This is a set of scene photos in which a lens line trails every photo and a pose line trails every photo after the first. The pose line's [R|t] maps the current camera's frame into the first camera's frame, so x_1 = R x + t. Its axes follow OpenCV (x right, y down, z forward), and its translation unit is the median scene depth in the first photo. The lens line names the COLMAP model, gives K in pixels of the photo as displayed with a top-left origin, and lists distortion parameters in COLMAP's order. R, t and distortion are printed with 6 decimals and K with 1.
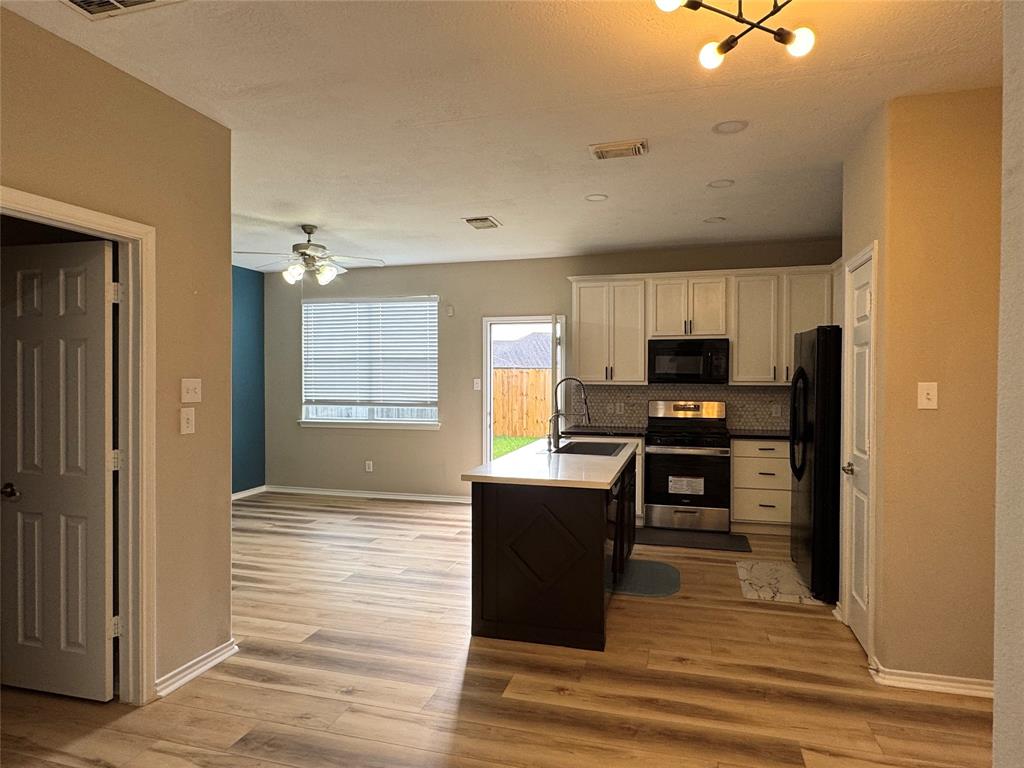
lens RADIAL K [[604.8, 0, 507.1], [0, 604.8, 383.7], [0, 0, 1]] dist [-0.006752, 0.006169]
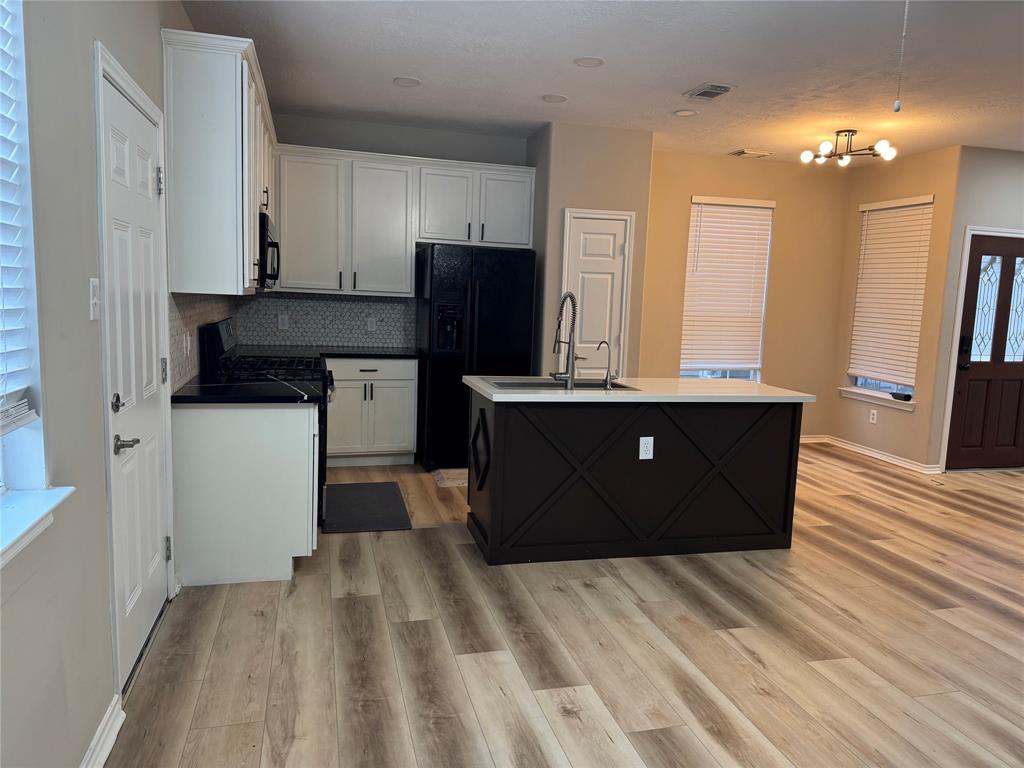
lens RADIAL K [[717.8, 0, 520.7], [0, 717.8, 378.3], [0, 0, 1]] dist [0.044698, -0.050905]
pose [[-0.522640, -0.118023, 0.844345, -0.621282], [-0.029465, 0.992280, 0.120463, -0.009155], [-0.852044, 0.038080, -0.522083, 1.512283]]
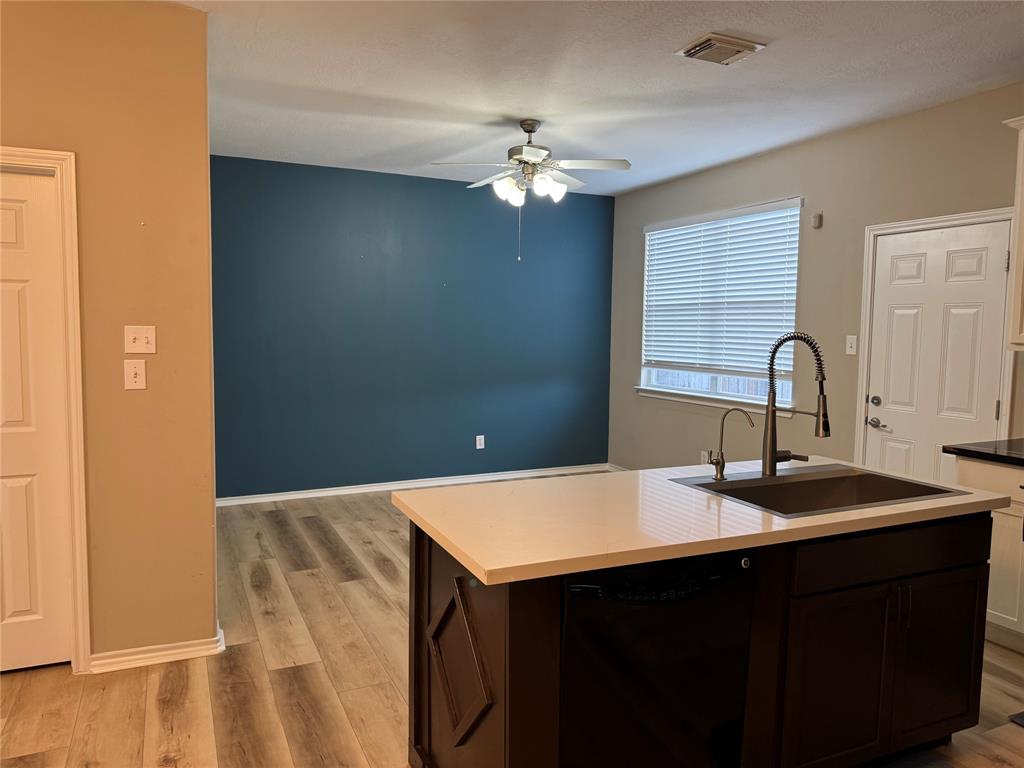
lens RADIAL K [[717.8, 0, 509.1], [0, 717.8, 384.2], [0, 0, 1]] dist [0.044698, -0.050905]
pose [[0.660187, 0.066382, -0.748162, 0.380767], [-0.020562, 0.997311, 0.070343, -0.005521], [0.750820, -0.031056, 0.659777, 0.455490]]
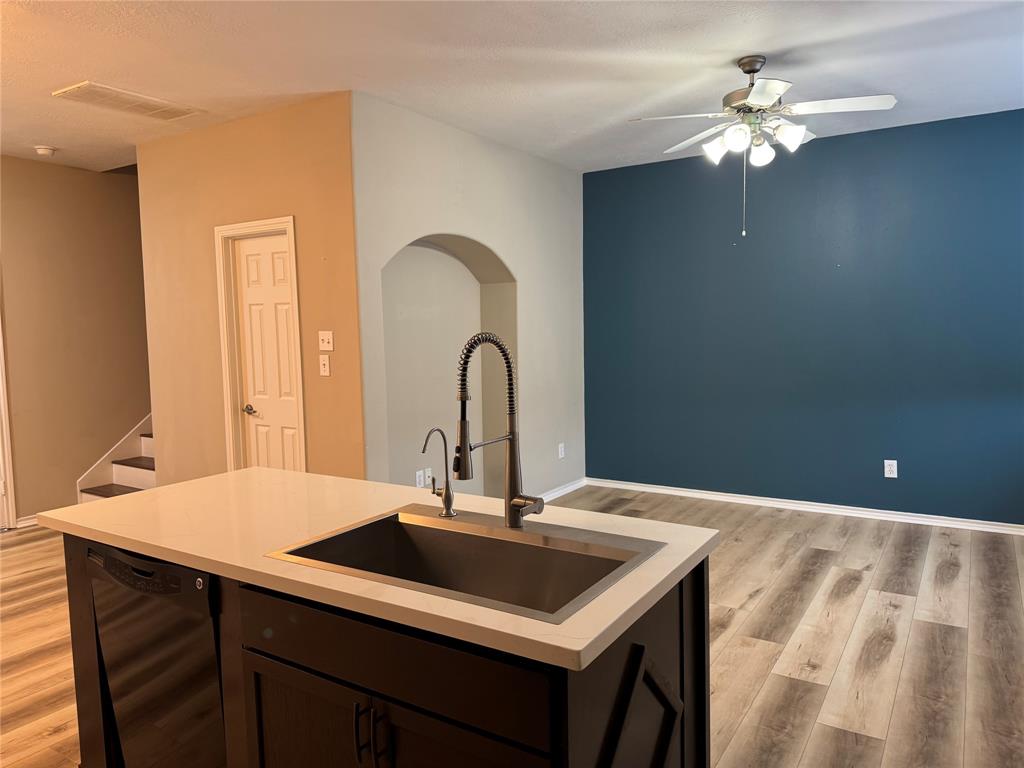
lens RADIAL K [[717.8, 0, 500.7], [0, 717.8, 398.8], [0, 0, 1]] dist [0.044698, -0.050905]
pose [[-0.296877, 0.102560, -0.949392, 0.479965], [0.009340, 0.994480, 0.104509, -0.013092], [0.954870, 0.022159, -0.296196, 1.125703]]
